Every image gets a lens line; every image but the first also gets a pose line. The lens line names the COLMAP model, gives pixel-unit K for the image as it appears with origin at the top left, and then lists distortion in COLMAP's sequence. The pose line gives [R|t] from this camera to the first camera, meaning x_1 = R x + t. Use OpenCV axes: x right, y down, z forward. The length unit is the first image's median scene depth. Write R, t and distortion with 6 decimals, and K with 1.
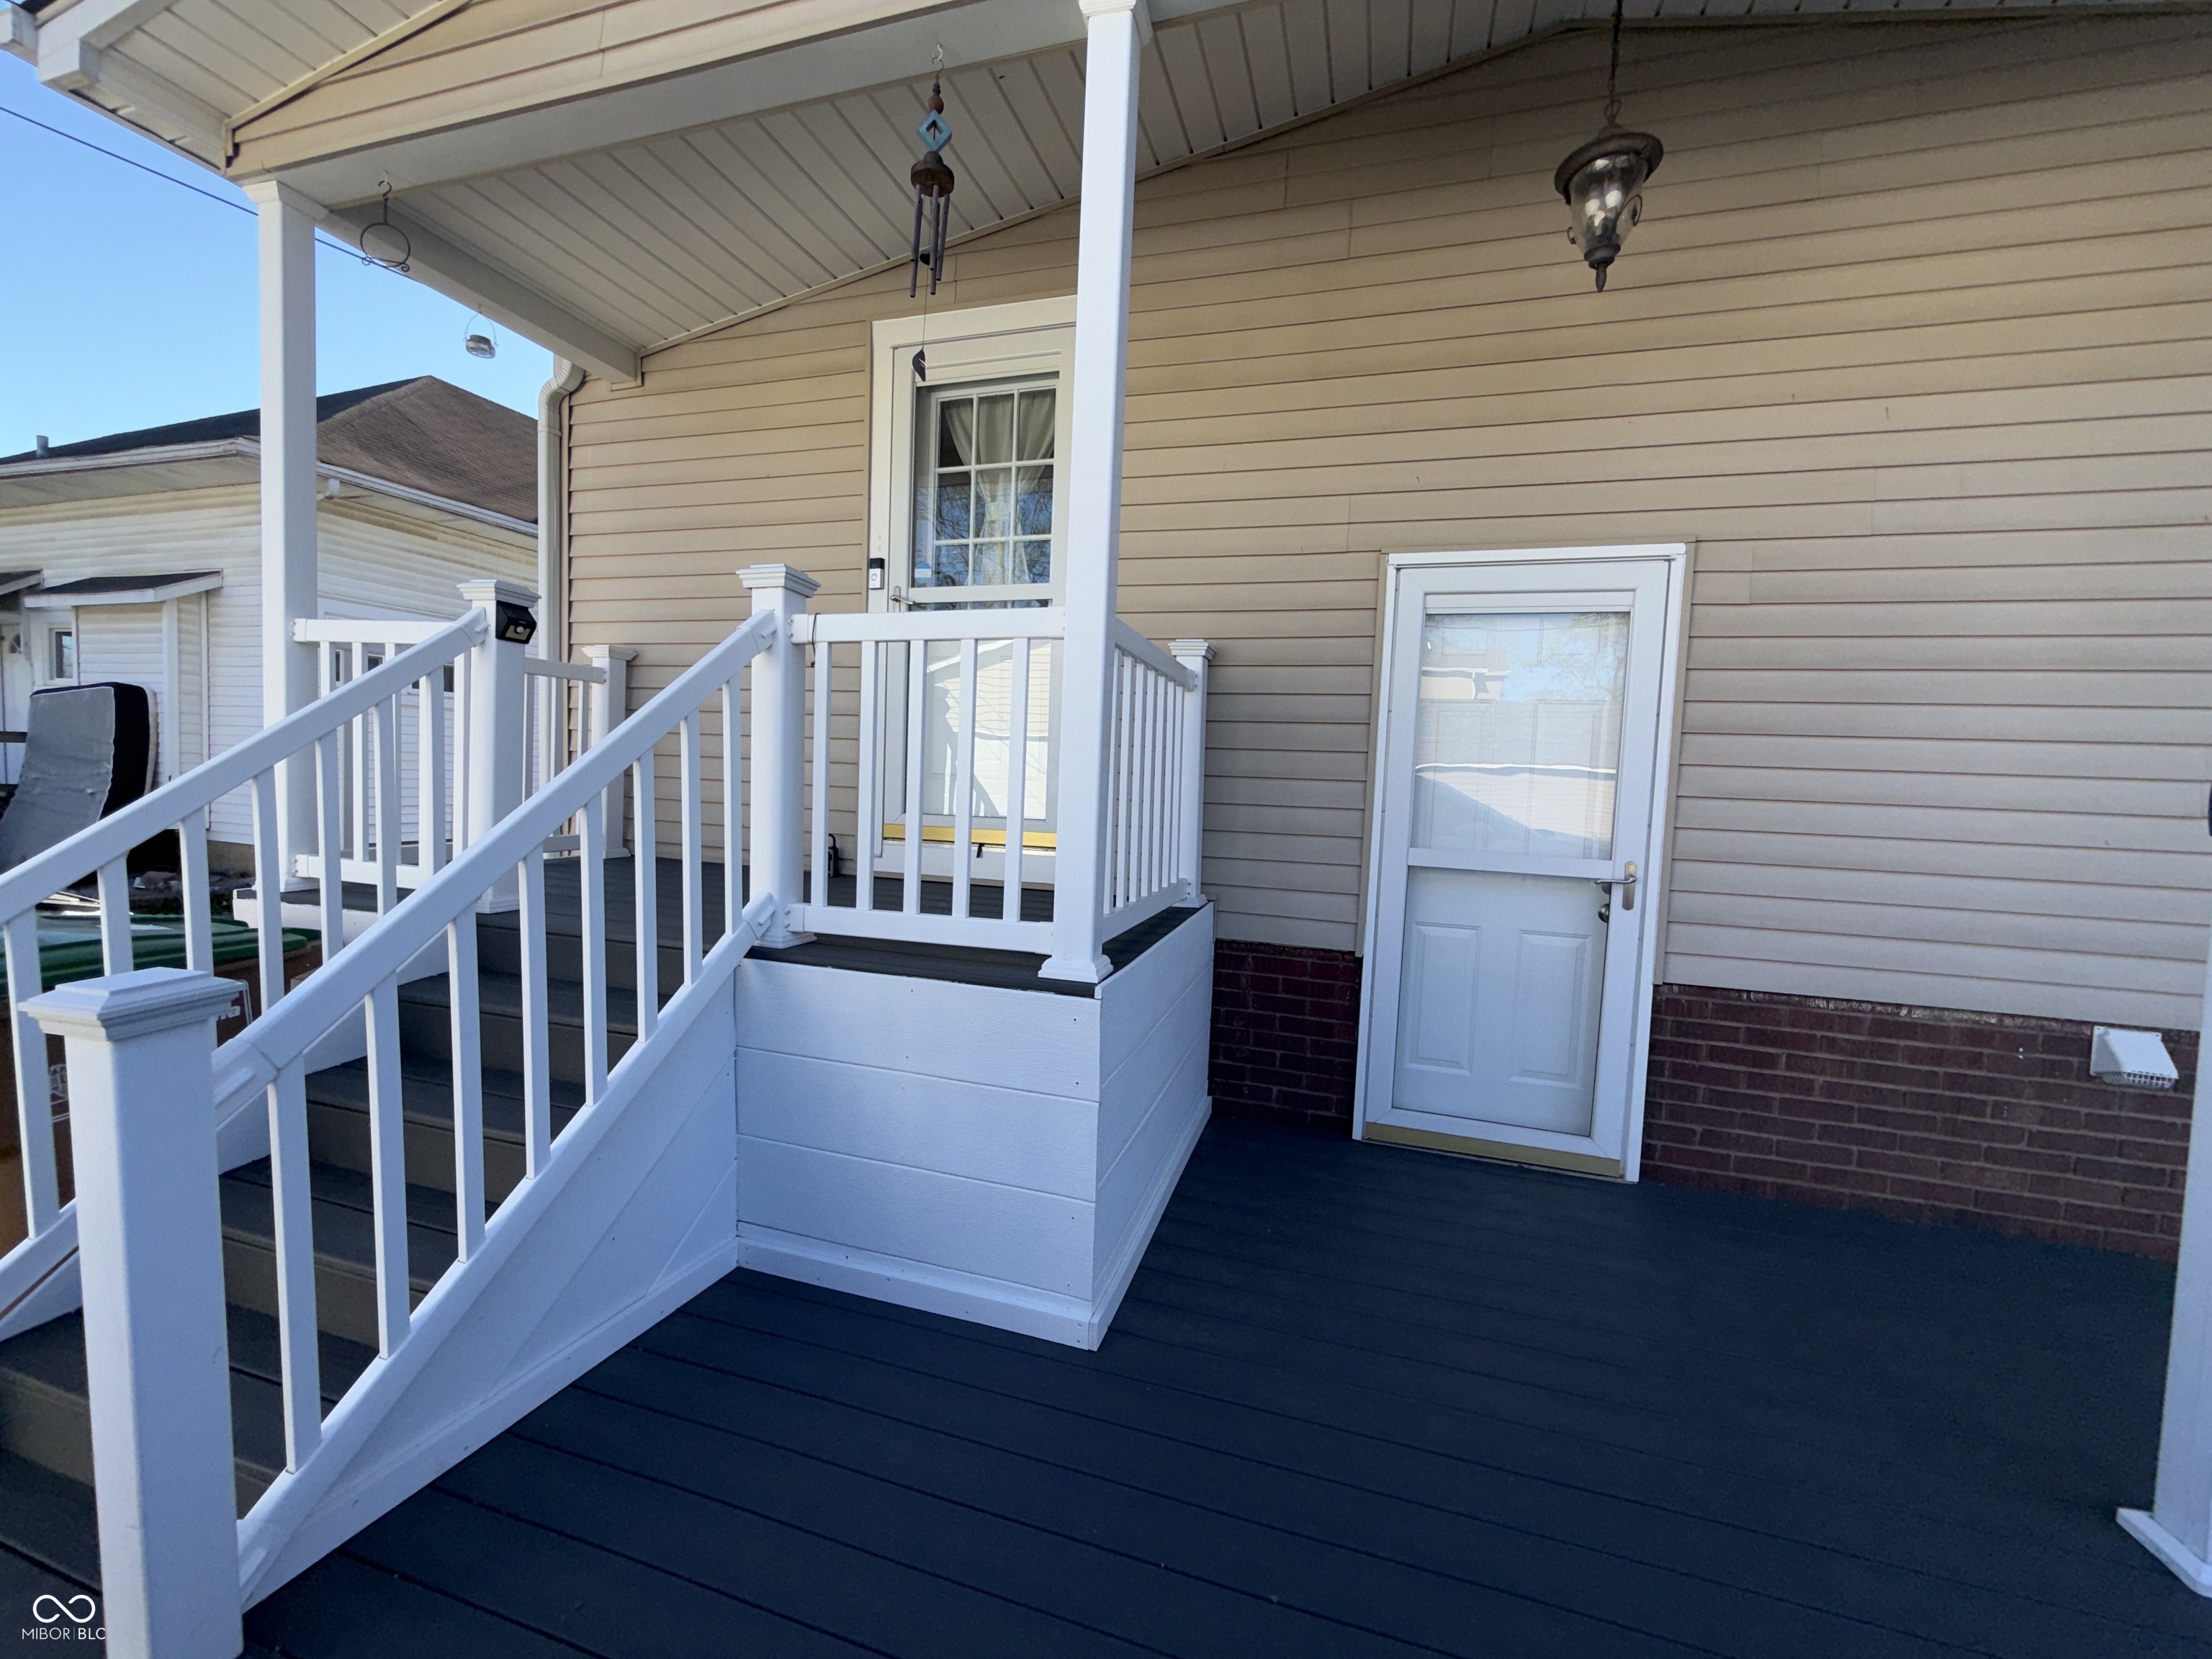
lens RADIAL K [[913.1, 0, 1106.0], [0, 913.1, 829.5], [0, 0, 1]] dist [-0.015316, 0.023037]
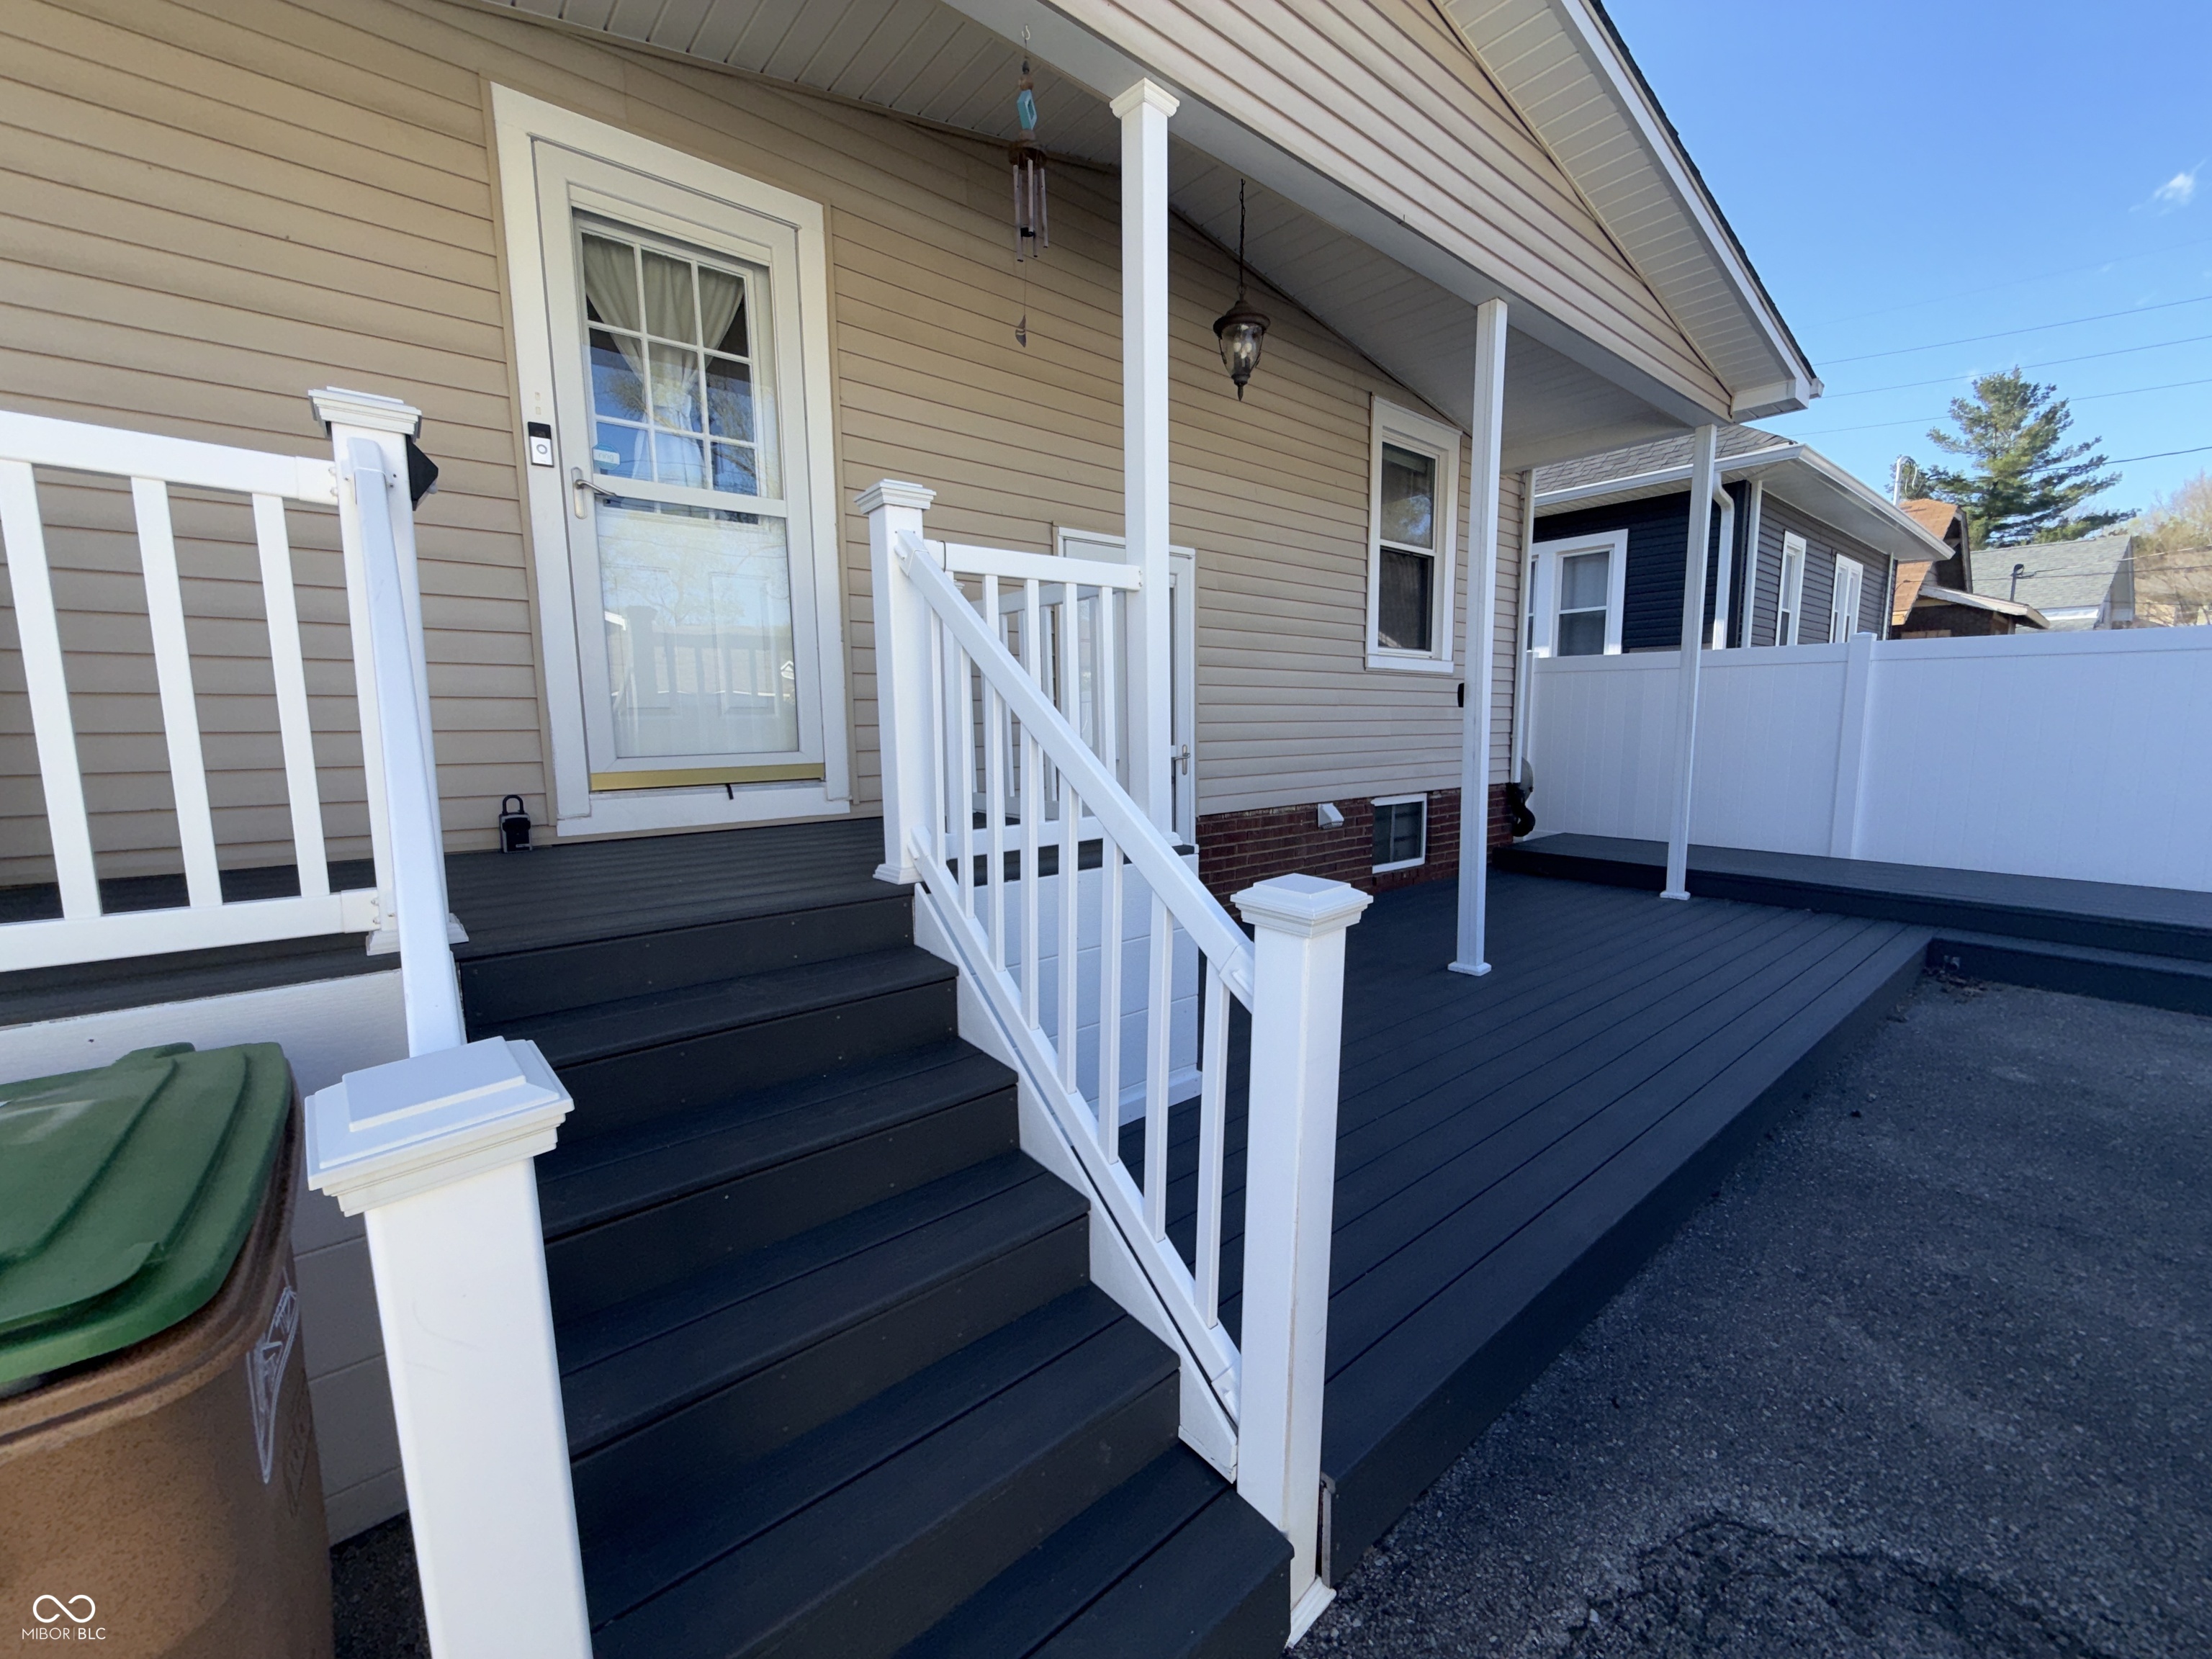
lens RADIAL K [[883.5, 0, 1101.6], [0, 883.5, 833.0], [0, 0, 1]] dist [0.000005, 0.000302]
pose [[0.562104, -0.151407, 0.813090, -0.830377], [0.054637, 0.987751, 0.146159, -0.048916], [-0.825260, -0.037732, 0.563491, 0.219138]]
